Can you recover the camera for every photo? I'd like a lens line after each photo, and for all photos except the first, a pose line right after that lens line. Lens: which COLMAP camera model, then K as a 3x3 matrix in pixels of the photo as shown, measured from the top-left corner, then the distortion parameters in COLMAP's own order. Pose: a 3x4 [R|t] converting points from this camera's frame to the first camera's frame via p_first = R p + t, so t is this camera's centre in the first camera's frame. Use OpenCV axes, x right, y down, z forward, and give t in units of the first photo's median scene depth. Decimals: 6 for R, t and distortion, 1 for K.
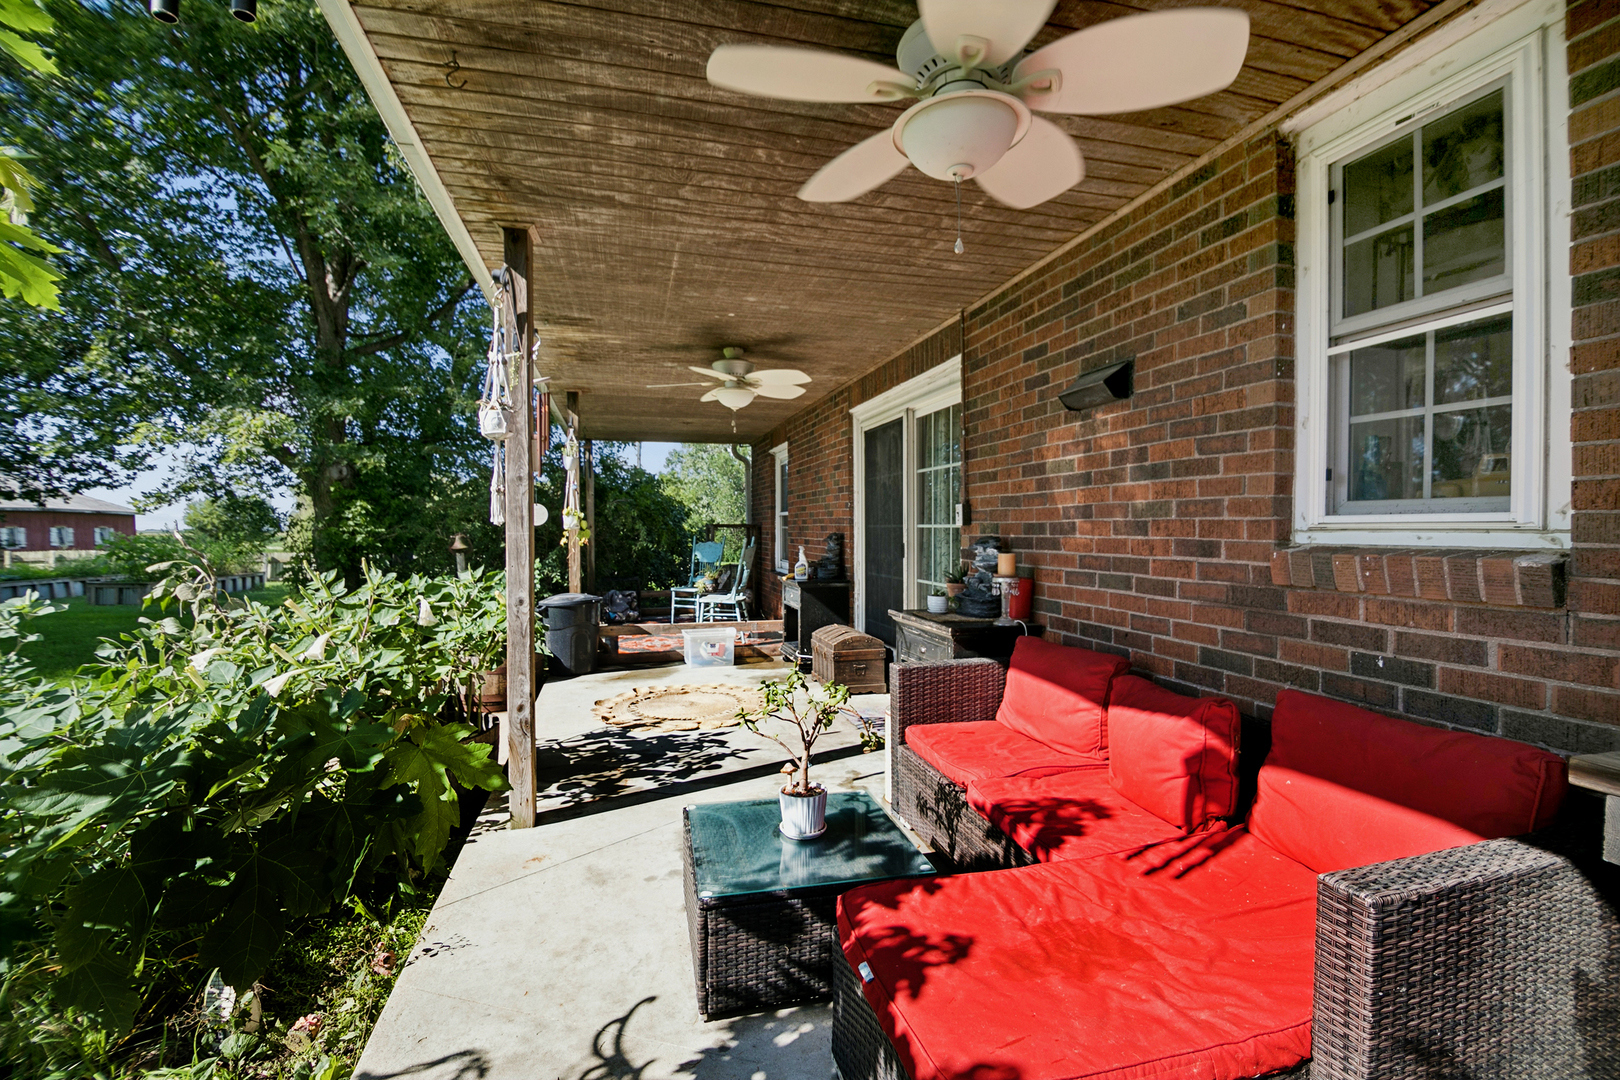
lens RADIAL K [[731.6, 0, 810.0], [0, 731.6, 540.0], [0, 0, 1]] dist [0.002414, -0.013772]
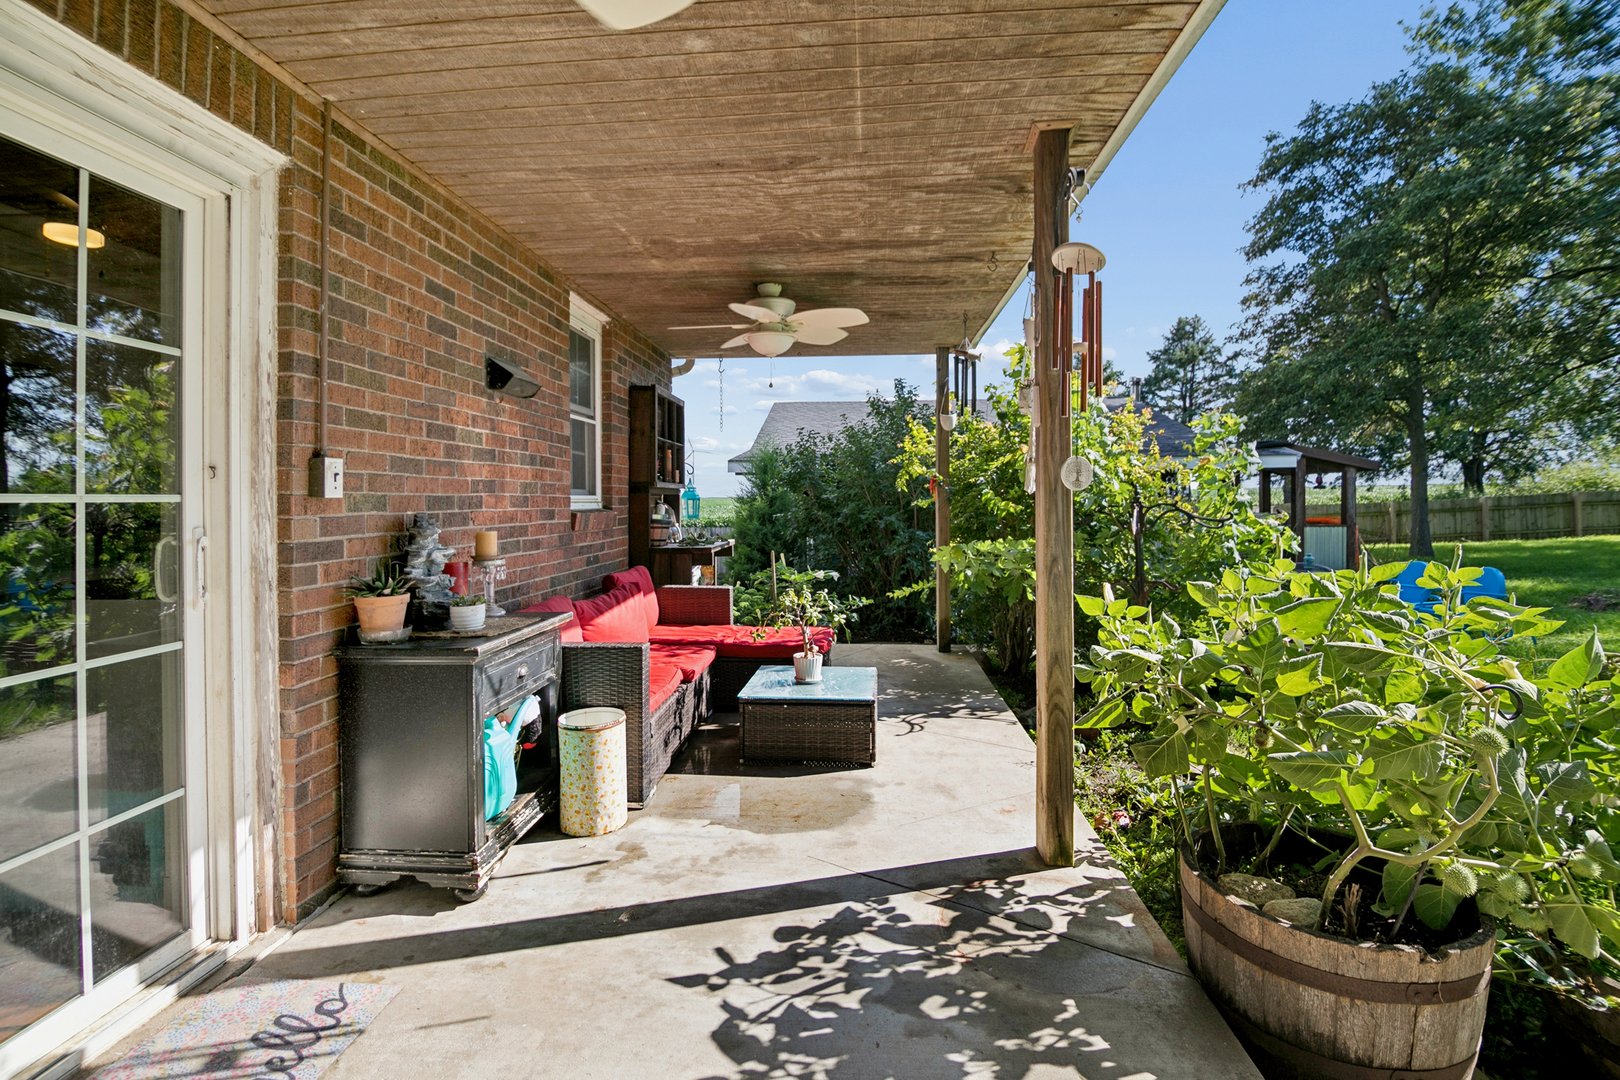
lens RADIAL K [[723.9, 0, 807.7], [0, 723.9, 517.1], [0, 0, 1]] dist [-0.002024, -0.009115]
pose [[-0.943296, 0.001869, 0.331948, -0.341300], [0.014670, 0.999242, 0.036063, -0.022034], [-0.331629, 0.038887, -0.942608, 1.564429]]
